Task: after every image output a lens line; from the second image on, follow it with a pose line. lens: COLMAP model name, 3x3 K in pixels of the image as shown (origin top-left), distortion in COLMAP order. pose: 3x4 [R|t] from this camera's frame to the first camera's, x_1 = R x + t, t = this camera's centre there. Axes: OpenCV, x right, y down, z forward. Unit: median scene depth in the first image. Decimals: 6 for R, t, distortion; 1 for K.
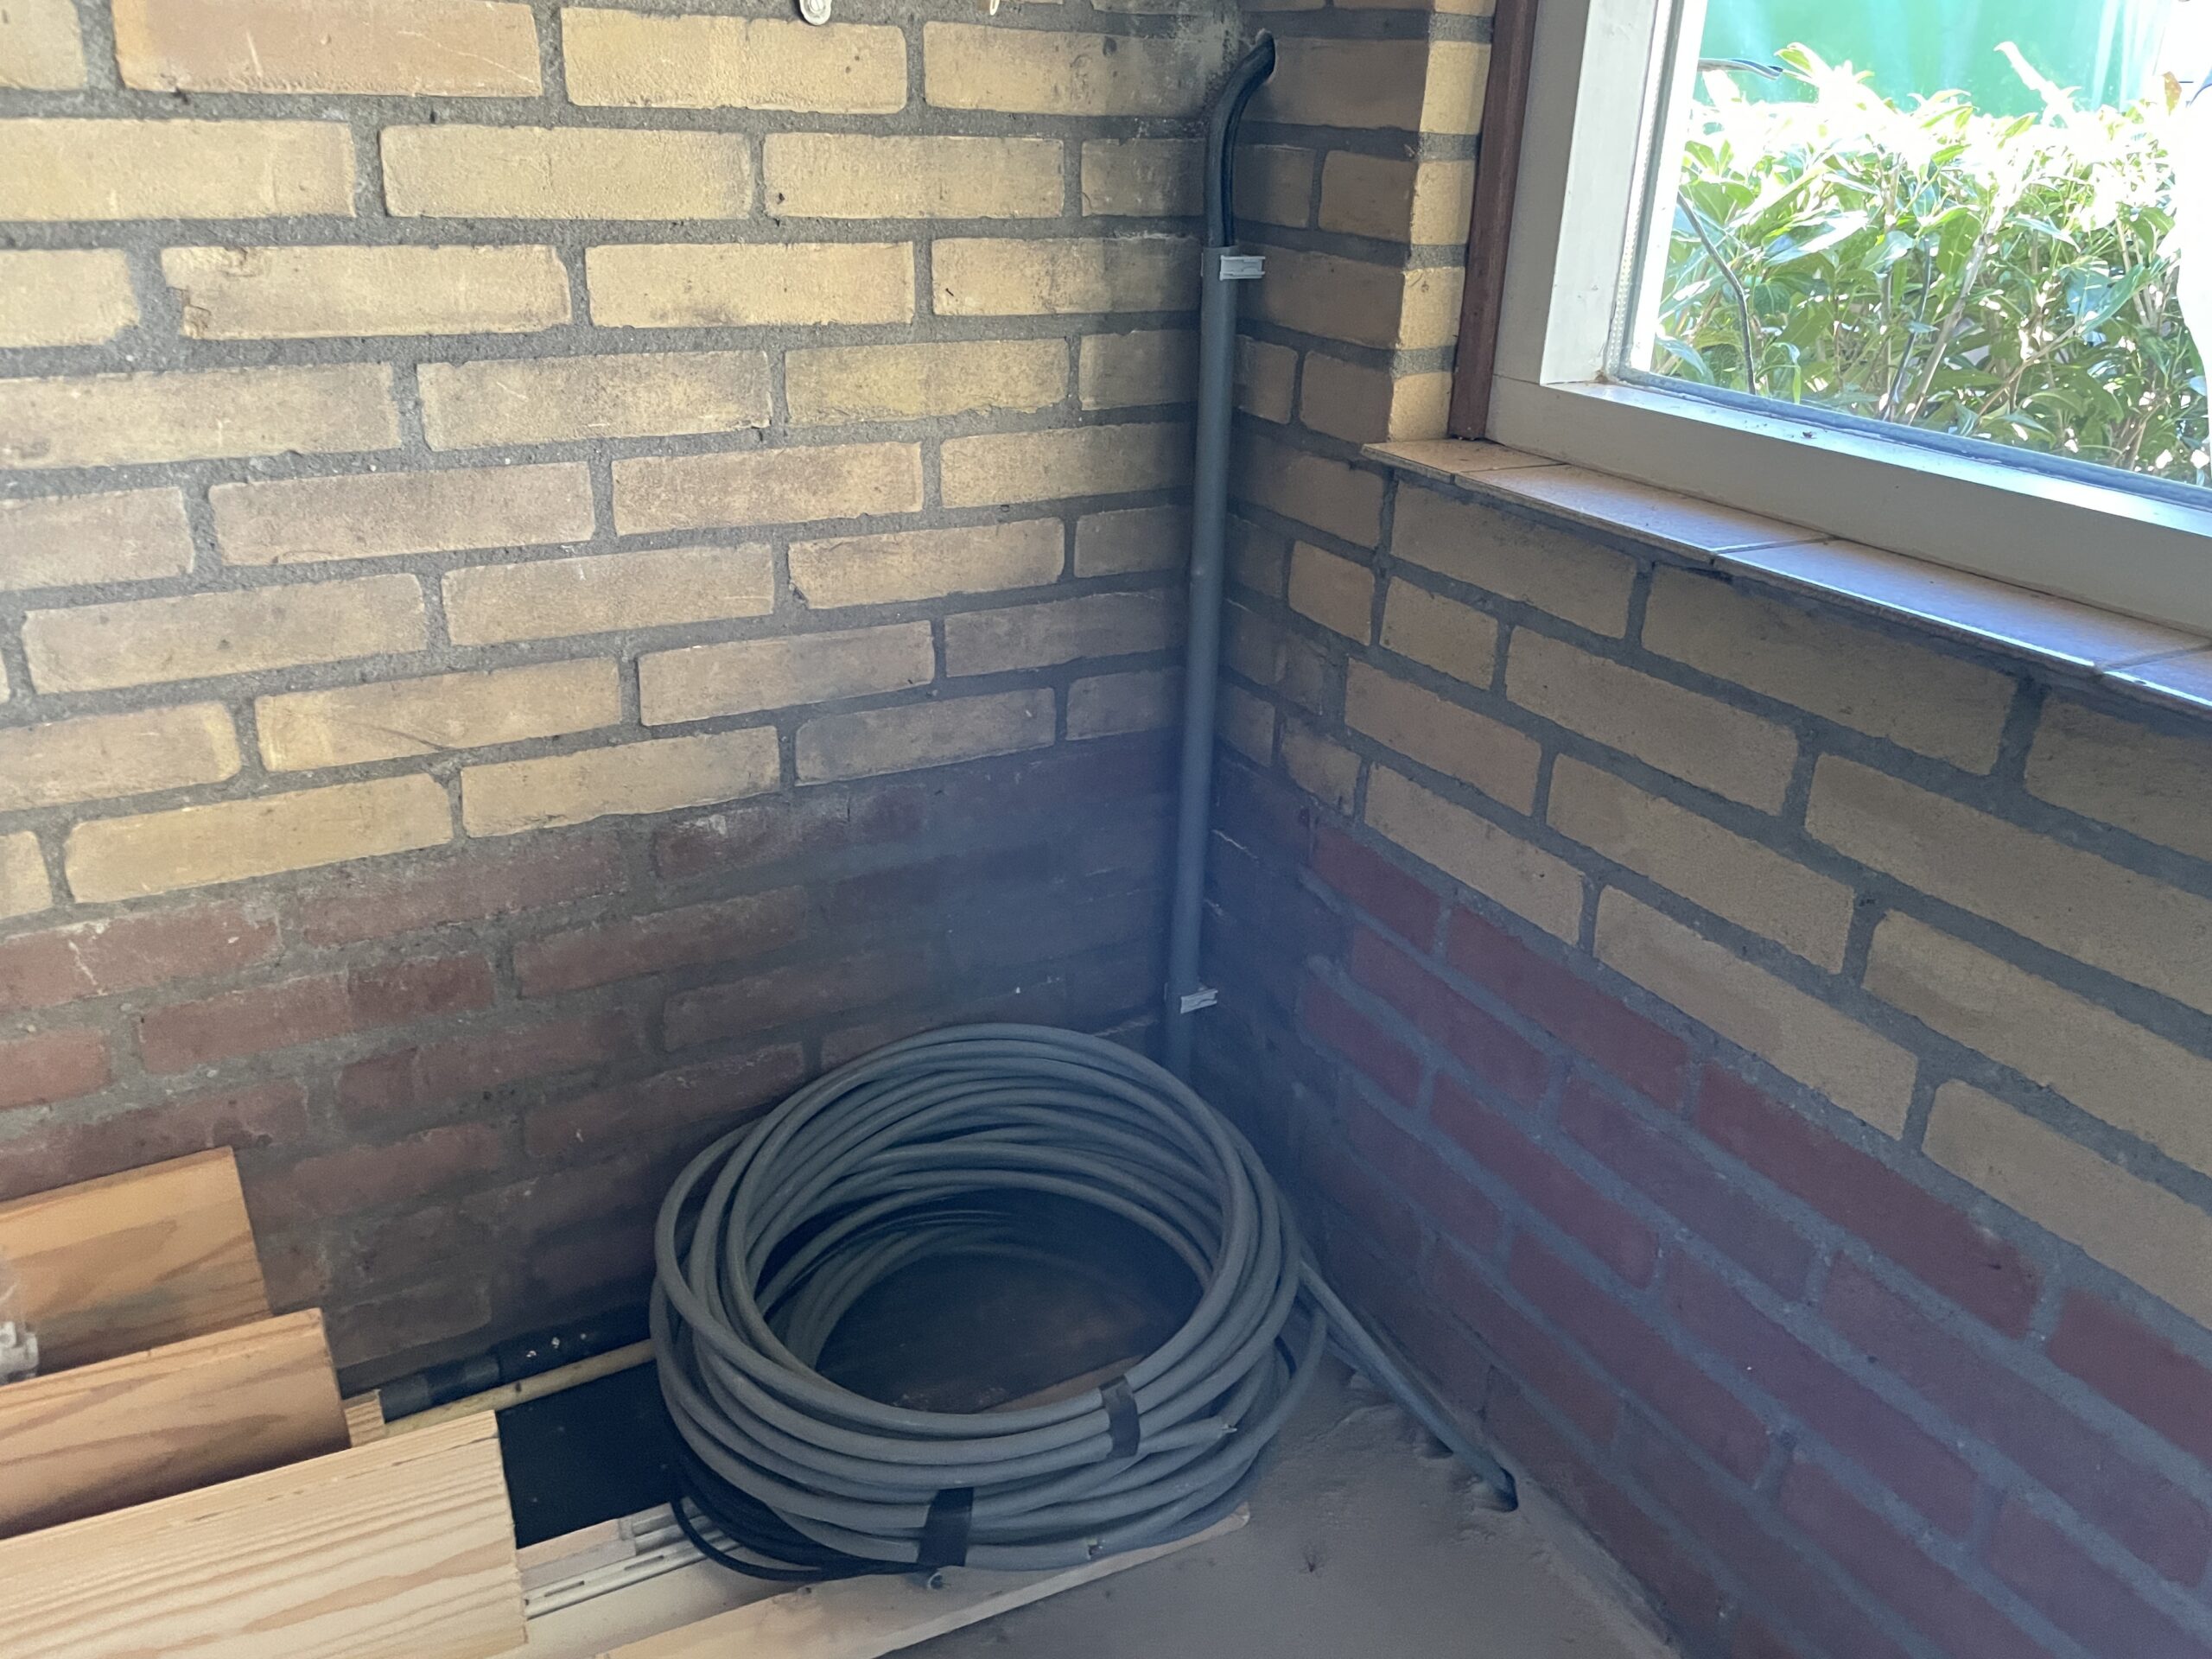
lens RADIAL K [[1730.2, 0, 1154.7], [0, 1730.2, 830.0], [0, 0, 1]] dist [0.074742, -0.118953]
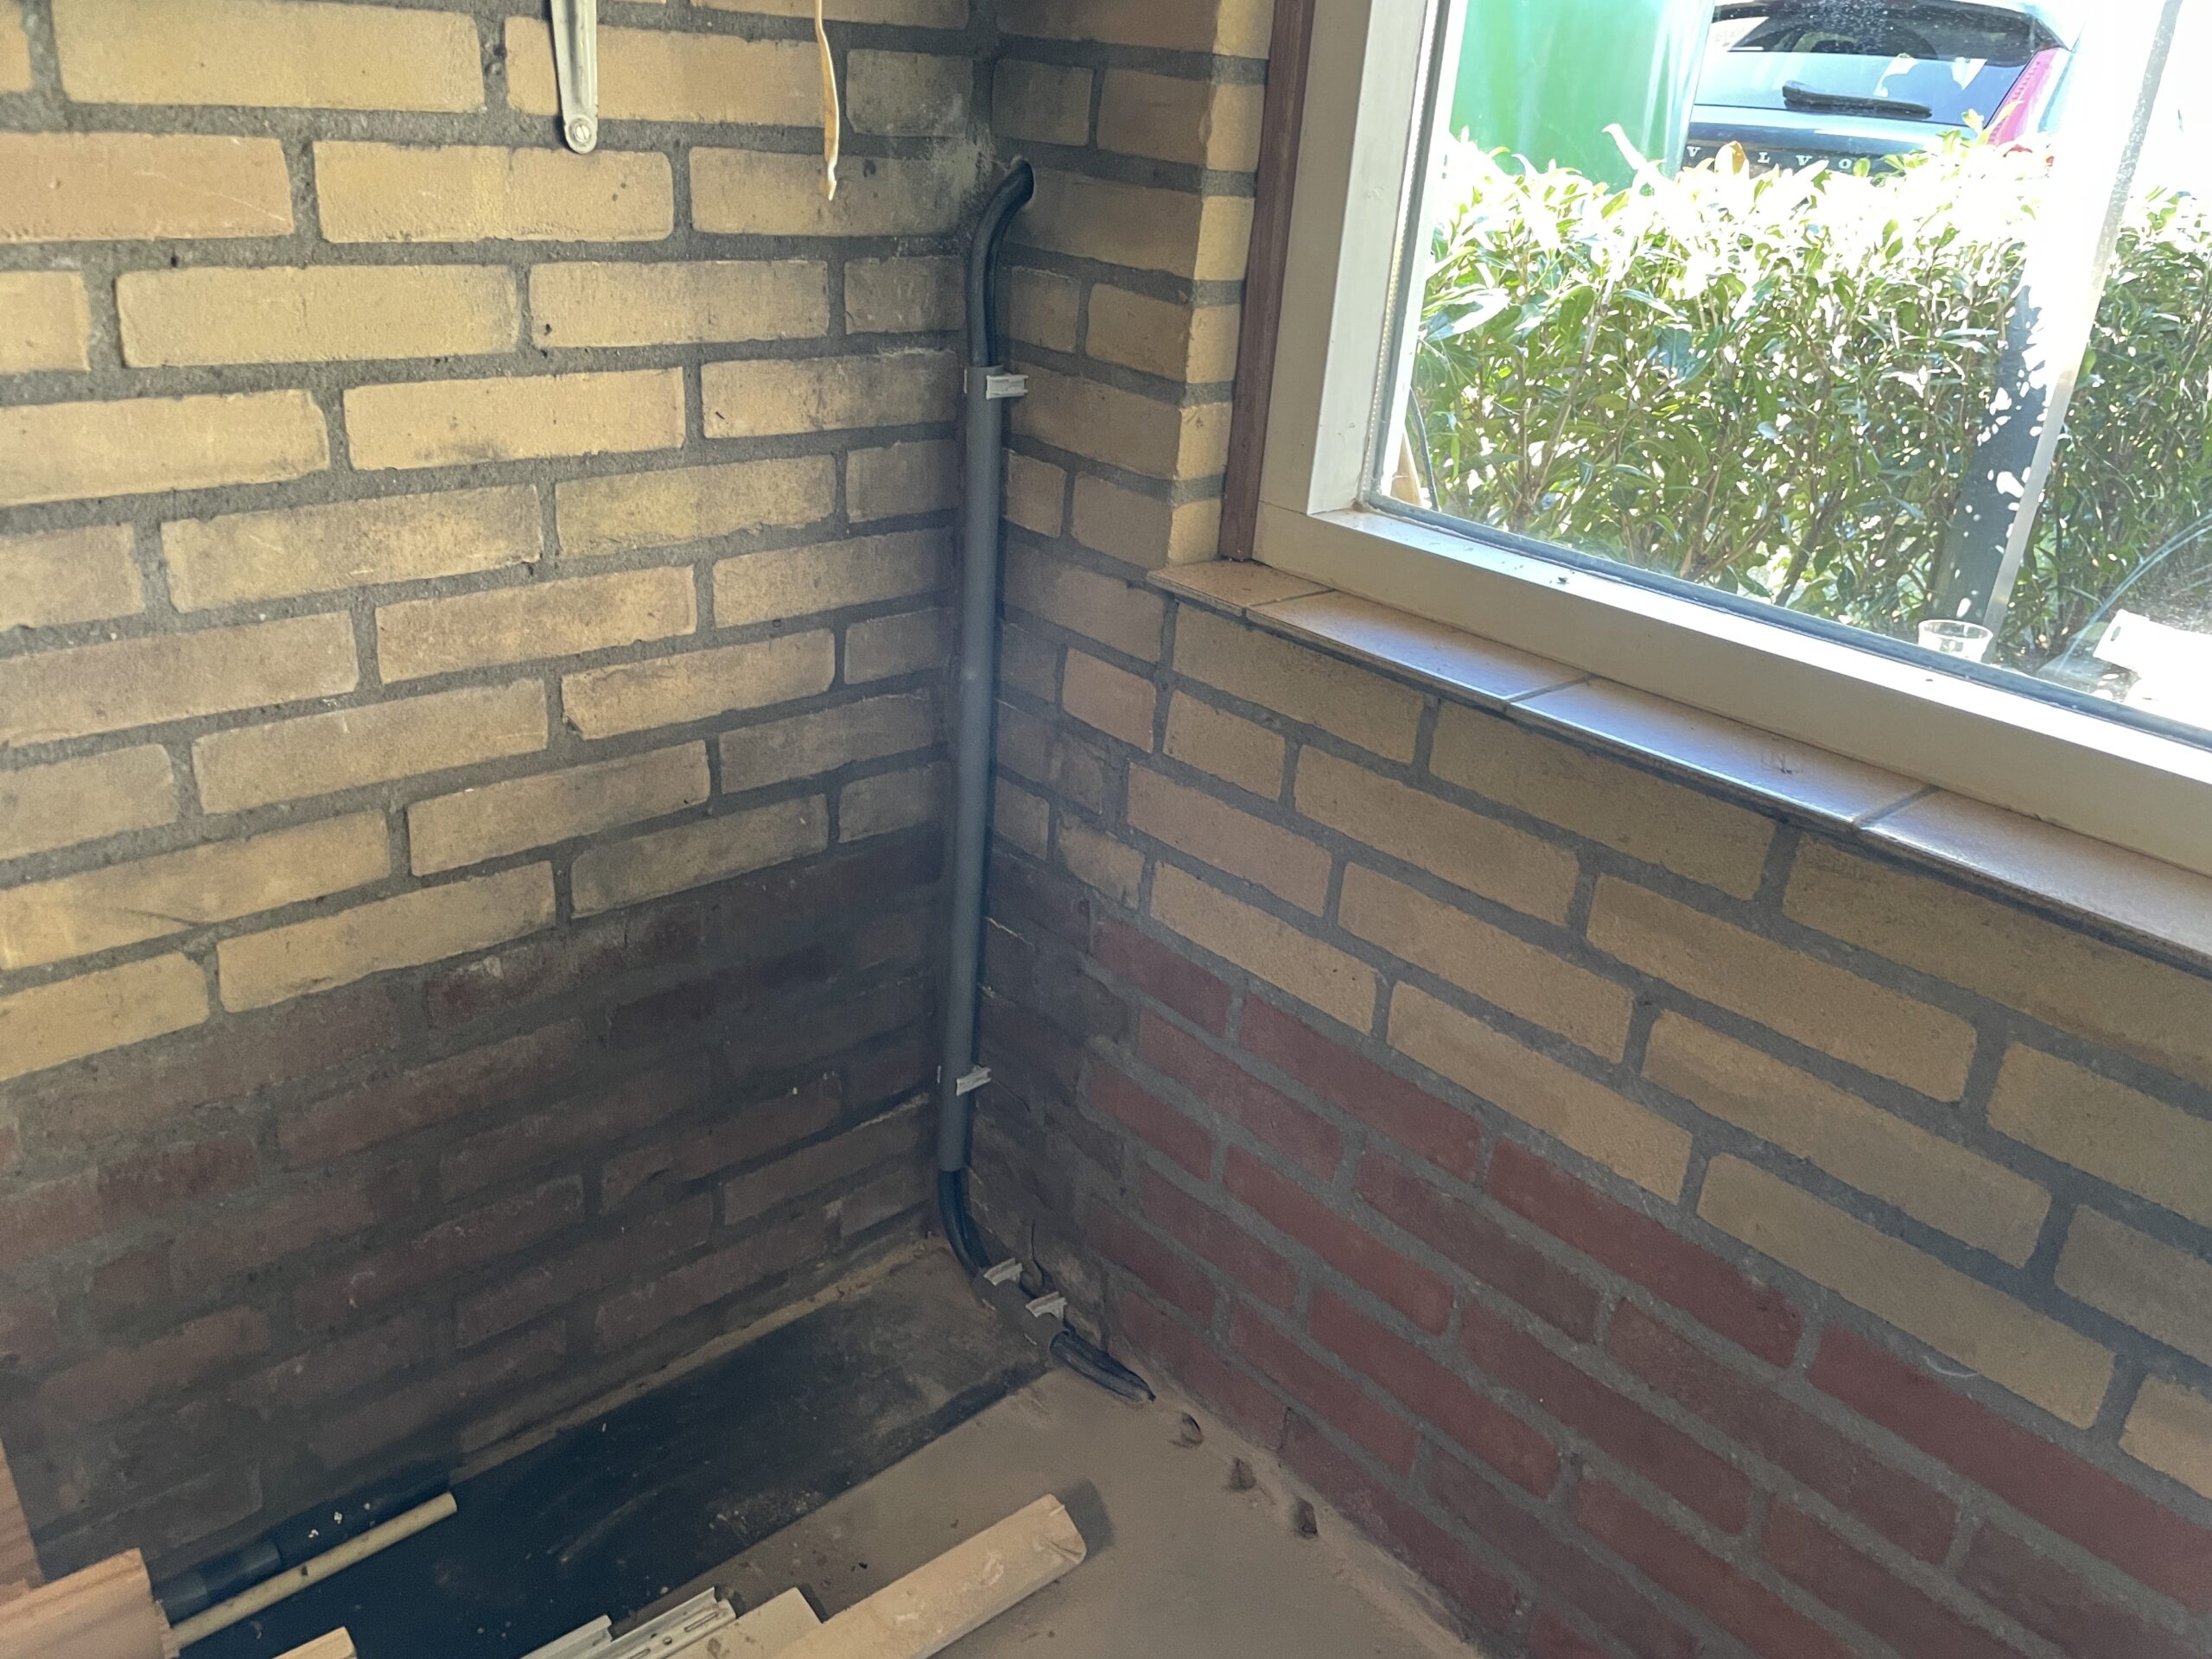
lens RADIAL K [[1730.2, 0, 1154.7], [0, 1730.2, 830.0], [0, 0, 1]] dist [0.074742, -0.118953]
pose [[0.967669, -0.060297, 0.244910, -0.142595], [0.051233, 0.997751, 0.043217, -0.111229], [-0.246965, -0.029273, 0.968582, -0.019800]]
